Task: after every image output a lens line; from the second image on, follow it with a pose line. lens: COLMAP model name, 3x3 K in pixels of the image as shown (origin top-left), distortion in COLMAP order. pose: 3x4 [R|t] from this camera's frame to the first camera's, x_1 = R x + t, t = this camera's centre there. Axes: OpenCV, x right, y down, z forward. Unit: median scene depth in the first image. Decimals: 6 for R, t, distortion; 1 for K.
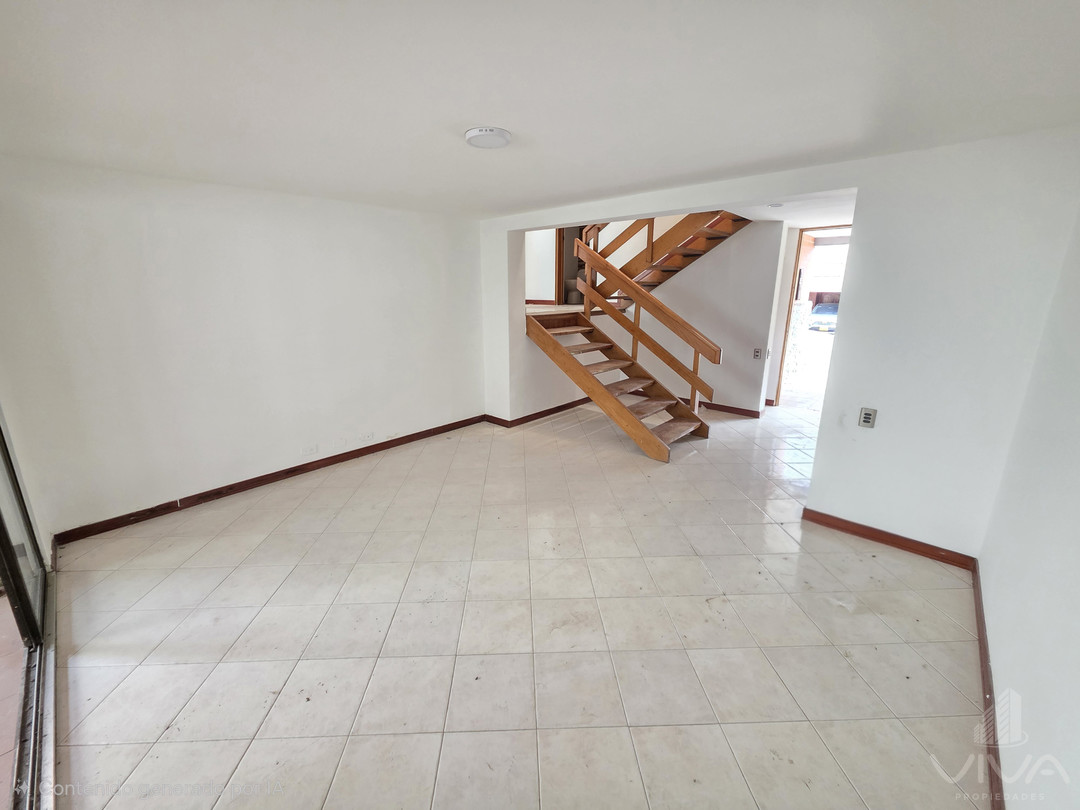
lens RADIAL K [[435.2, 0, 543.8], [0, 435.2, 404.6], [0, 0, 1]] dist [0.010004, -0.001779]
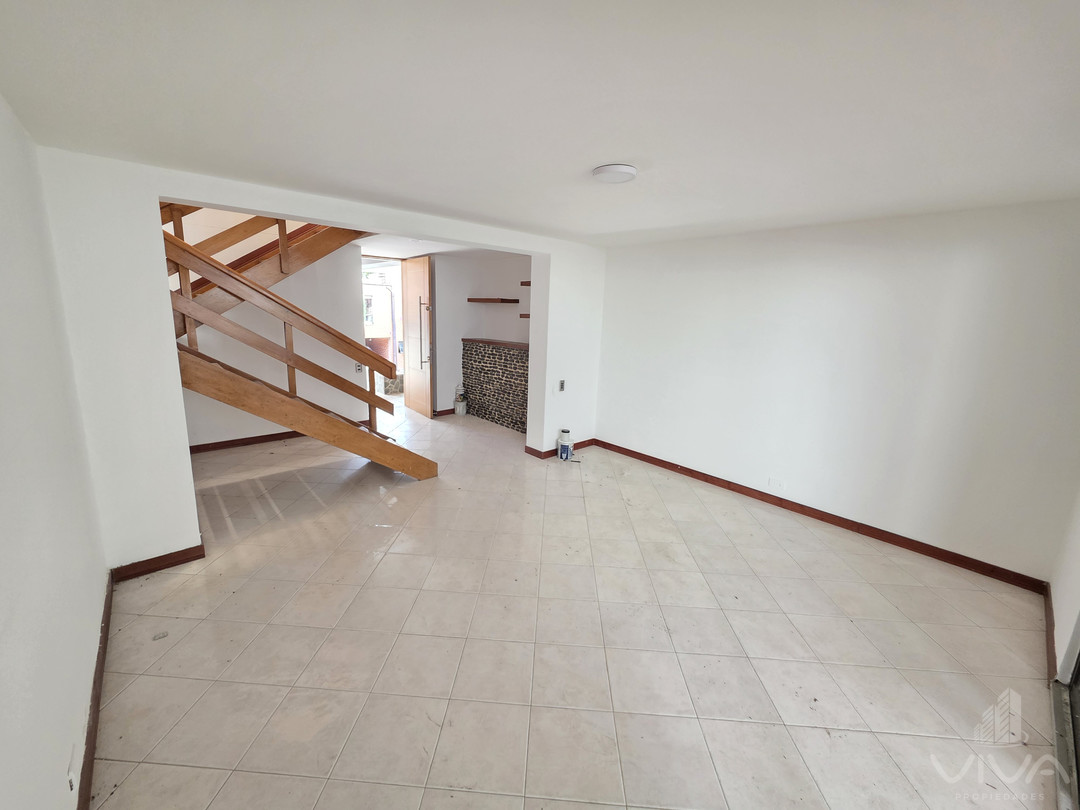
lens RADIAL K [[435.2, 0, 542.3], [0, 435.2, 400.0], [0, 0, 1]] dist [0.010004, -0.001779]
pose [[0.077588, -0.193845, 0.977959, -1.118523], [0.229756, 0.957990, 0.171659, -0.265909], [-0.970151, 0.211373, 0.118865, 1.026208]]
